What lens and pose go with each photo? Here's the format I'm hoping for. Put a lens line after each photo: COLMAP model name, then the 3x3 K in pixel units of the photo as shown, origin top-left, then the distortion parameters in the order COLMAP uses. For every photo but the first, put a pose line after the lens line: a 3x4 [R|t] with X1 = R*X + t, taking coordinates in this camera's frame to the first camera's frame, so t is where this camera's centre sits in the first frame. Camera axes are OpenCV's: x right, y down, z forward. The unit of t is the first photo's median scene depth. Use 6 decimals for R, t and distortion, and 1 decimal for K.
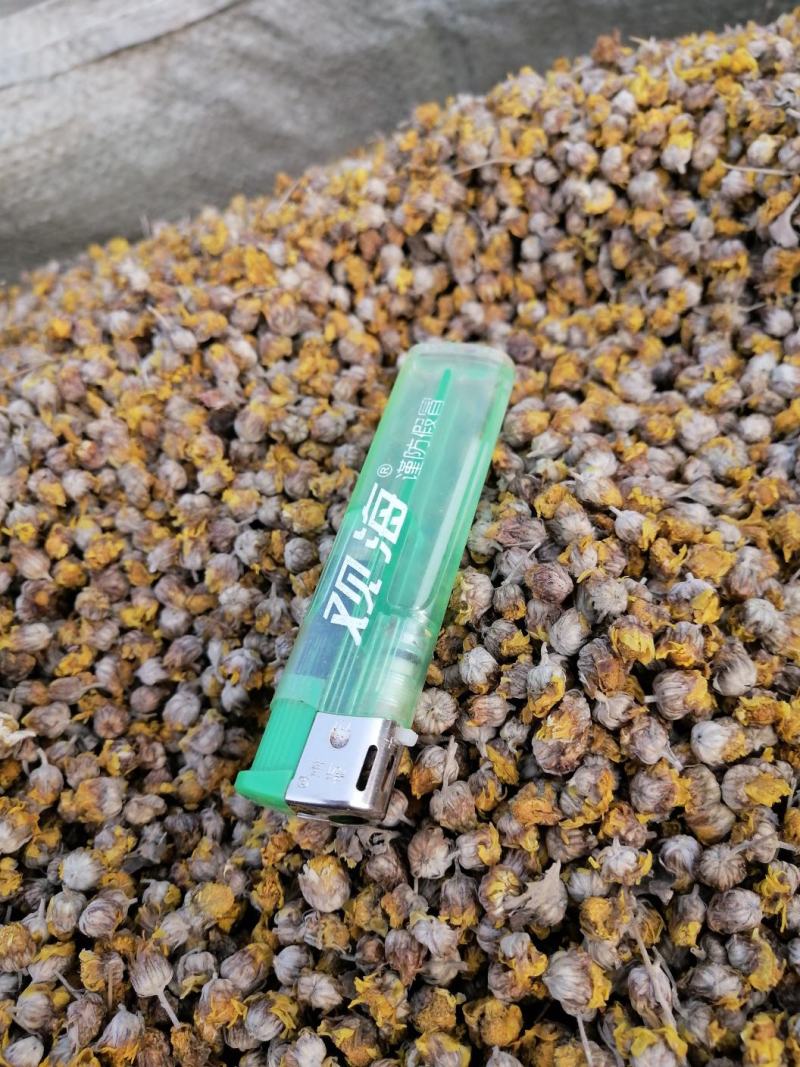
lens RADIAL K [[812.7, 0, 400.0], [0, 812.7, 533.5], [0, 0, 1]] dist [-0.040848, 0.062275]
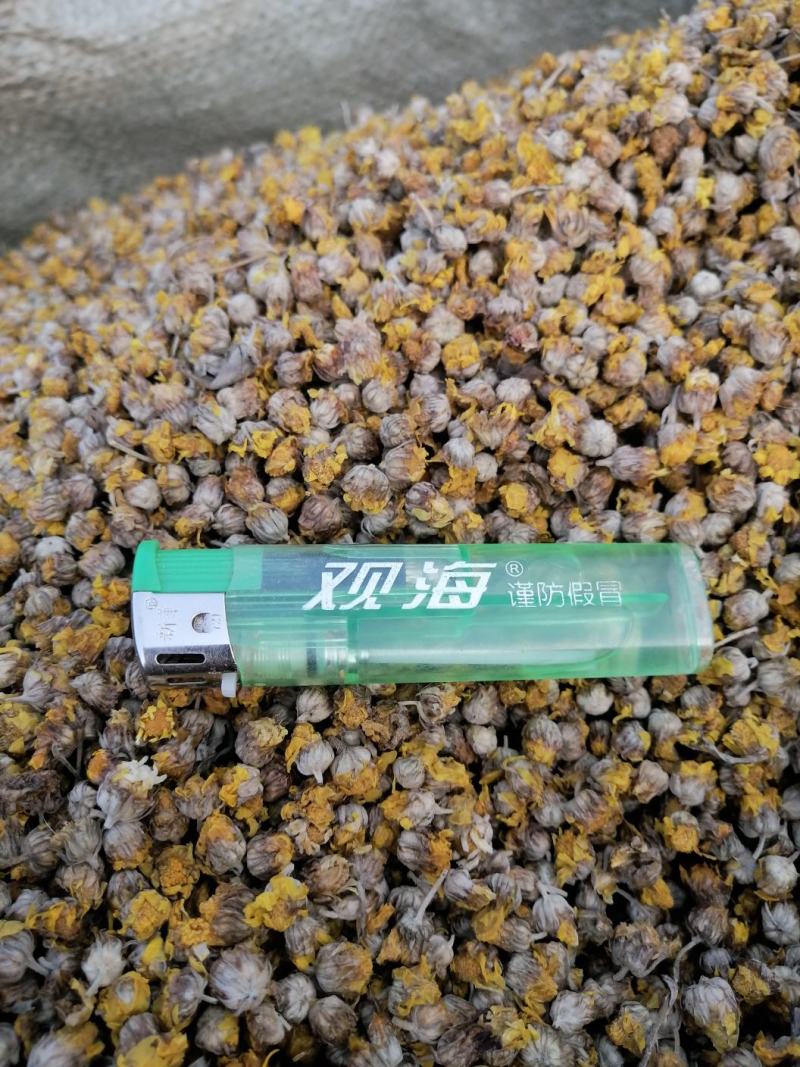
lens RADIAL K [[794.0, 0, 400.0], [0, 794.0, 533.5], [0, 0, 1]] dist [-0.029593, 0.045839]
pose [[0.993372, 0.104303, -0.048293, -0.233938], [-0.100610, 0.992212, 0.073443, 0.007465], [0.055577, -0.068098, 0.996129, 0.155395]]
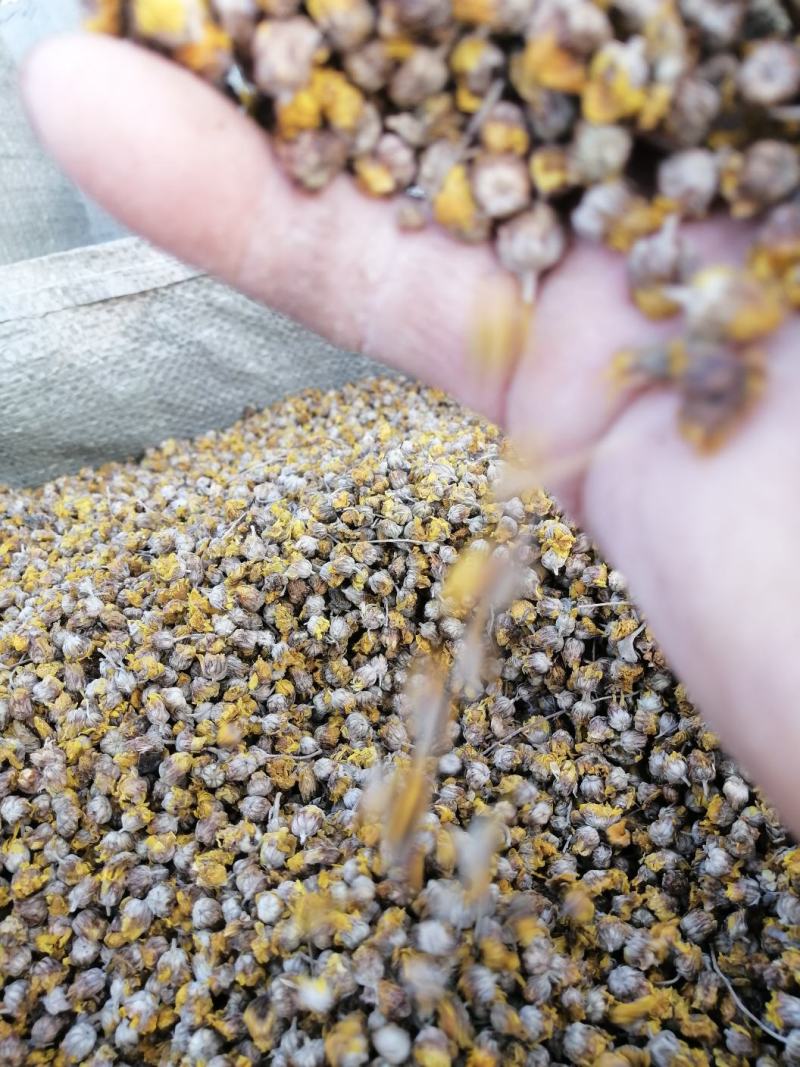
lens RADIAL K [[794.0, 0, 400.0], [0, 794.0, 533.5], [0, 0, 1]] dist [-0.029593, 0.045839]
pose [[0.991969, 0.102409, 0.074229, 0.017664], [-0.093652, 0.989155, -0.113141, -0.335355], [-0.085010, 0.105281, 0.990802, -0.175988]]
